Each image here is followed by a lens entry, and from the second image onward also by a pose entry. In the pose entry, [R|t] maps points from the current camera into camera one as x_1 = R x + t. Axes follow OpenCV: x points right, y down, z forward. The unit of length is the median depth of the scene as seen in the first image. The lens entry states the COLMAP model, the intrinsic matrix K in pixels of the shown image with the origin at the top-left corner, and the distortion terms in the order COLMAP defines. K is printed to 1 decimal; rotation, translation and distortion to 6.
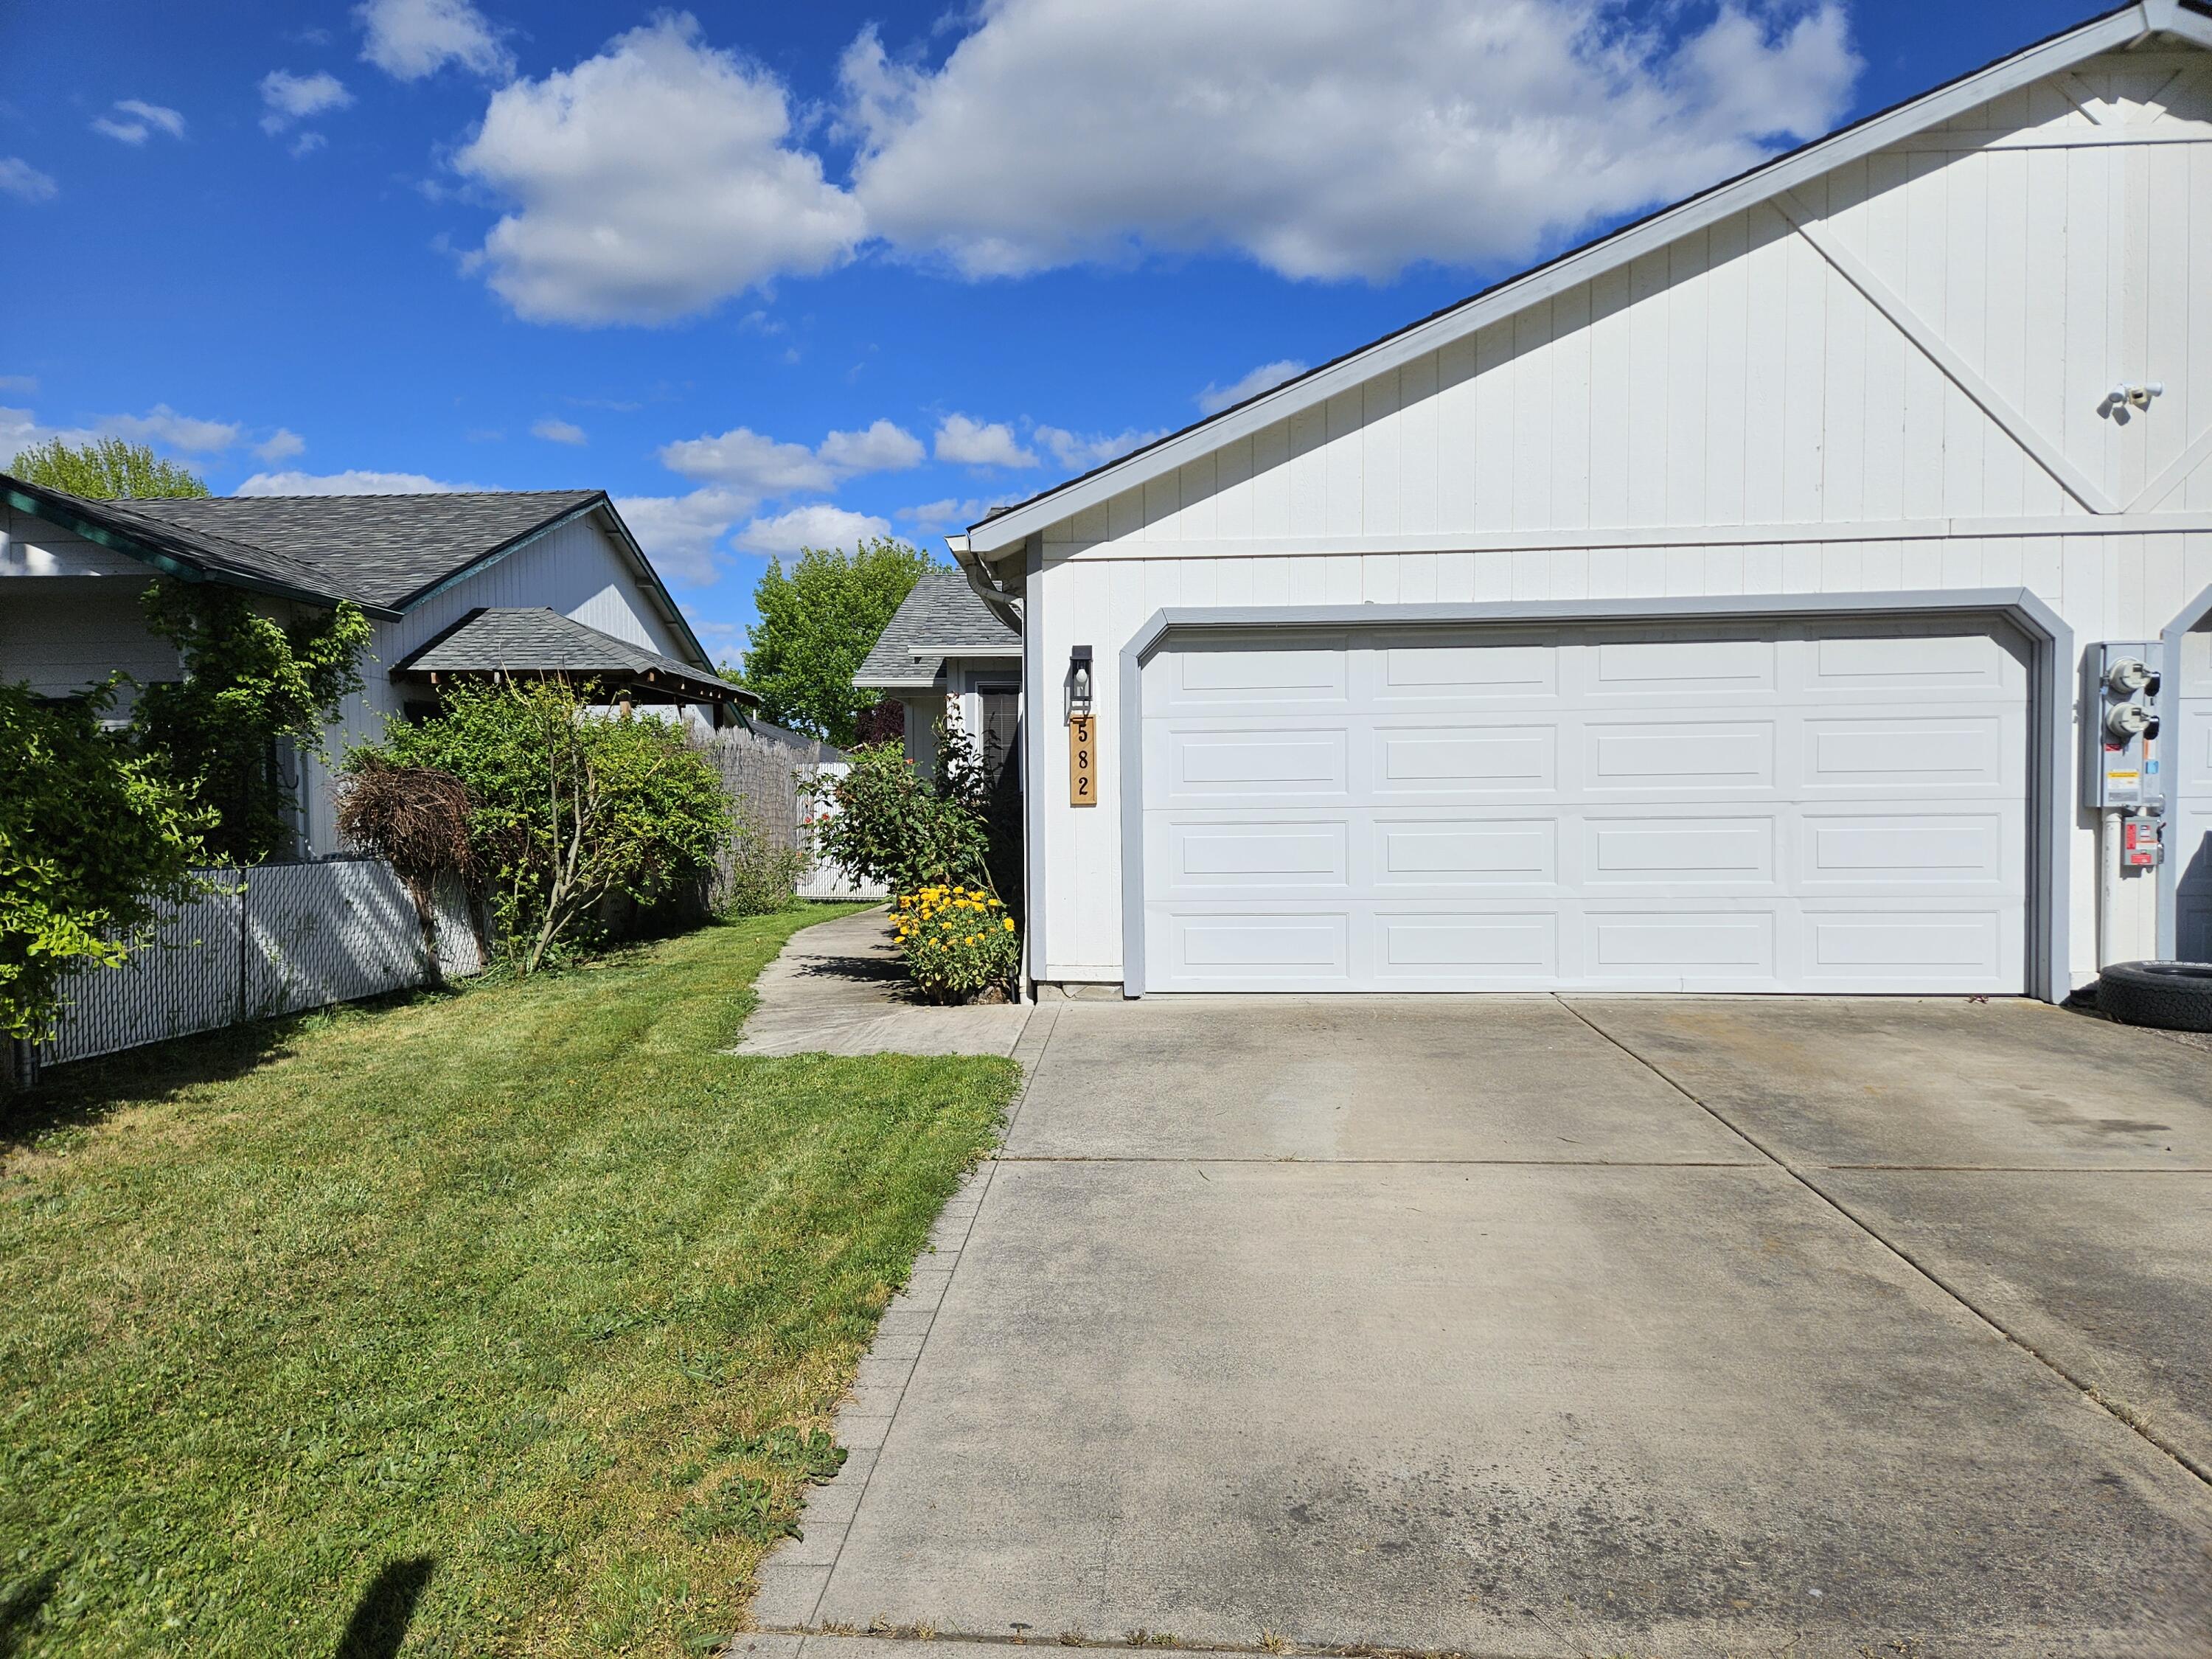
lens RADIAL K [[1425.3, 0, 1106.0], [0, 1425.3, 829.5], [0, 0, 1]] dist [0.044802, -0.002683]
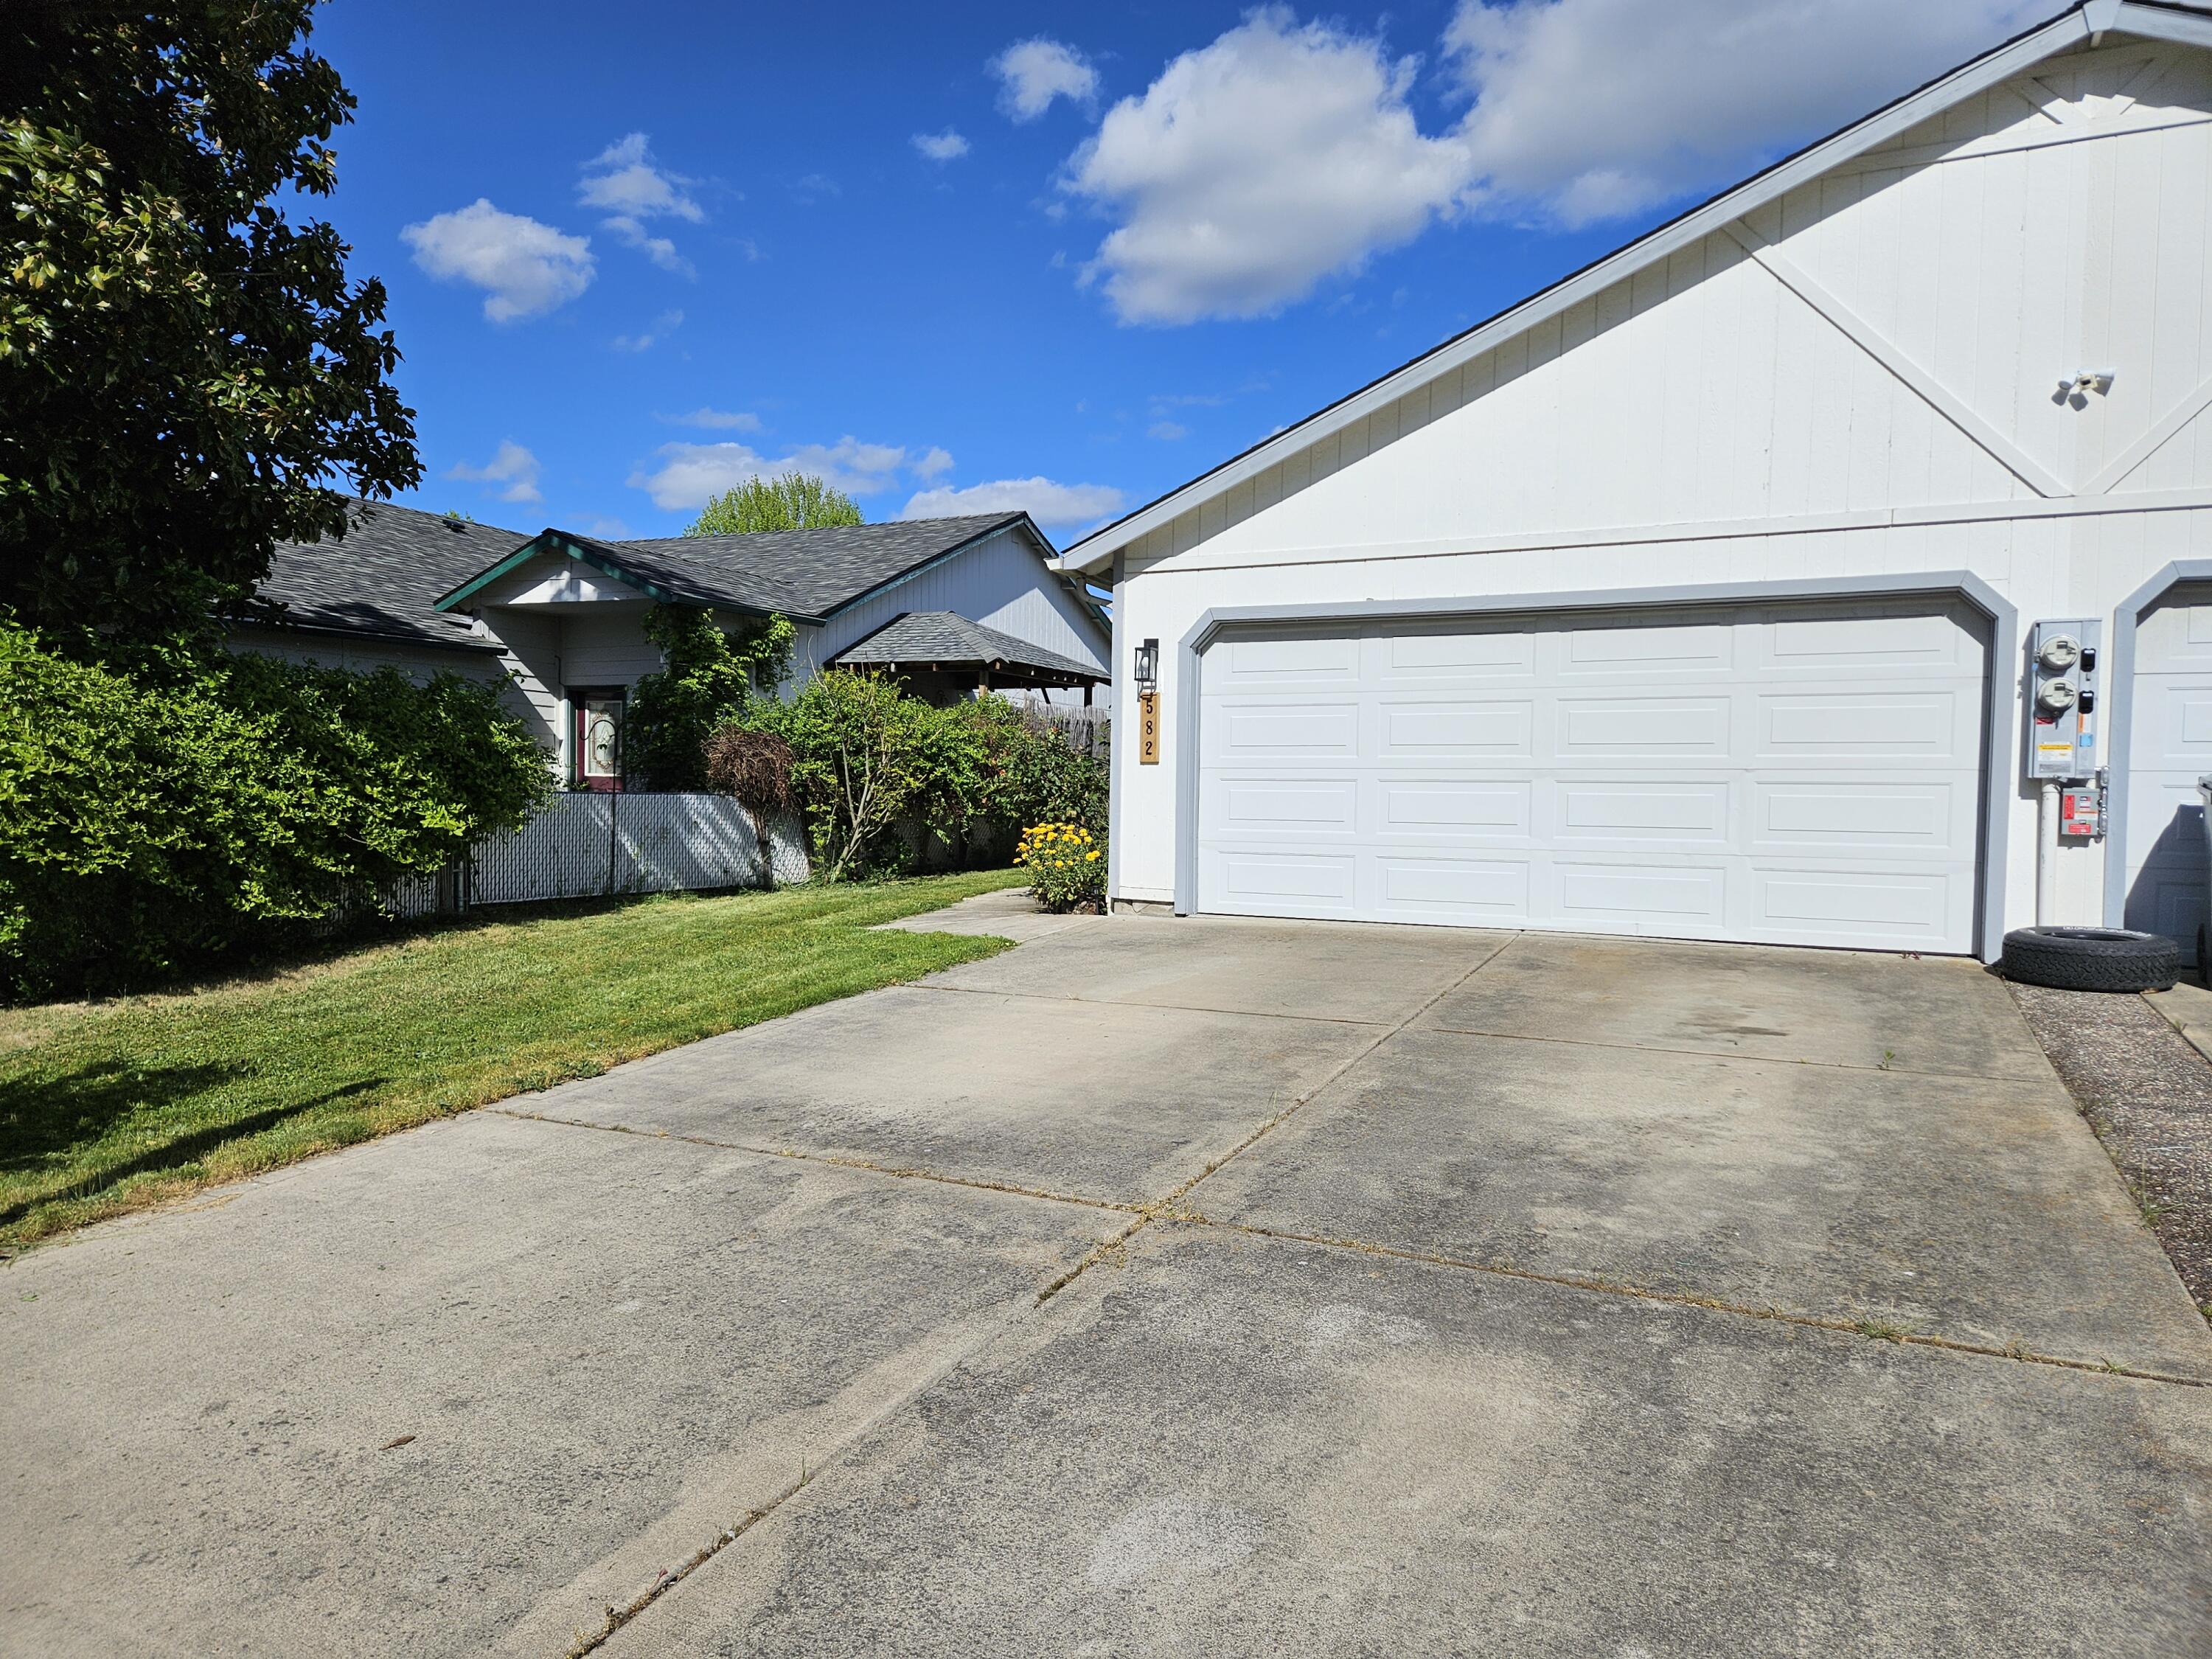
lens RADIAL K [[1474.1, 0, 1106.0], [0, 1474.1, 829.5], [0, 0, 1]] dist [0.046387, 0.001937]
pose [[0.923974, 0.033103, -0.381020, 0.458102], [-0.030439, 0.999452, 0.013018, 0.026832], [0.381242, -0.000430, 0.924475, -0.246113]]
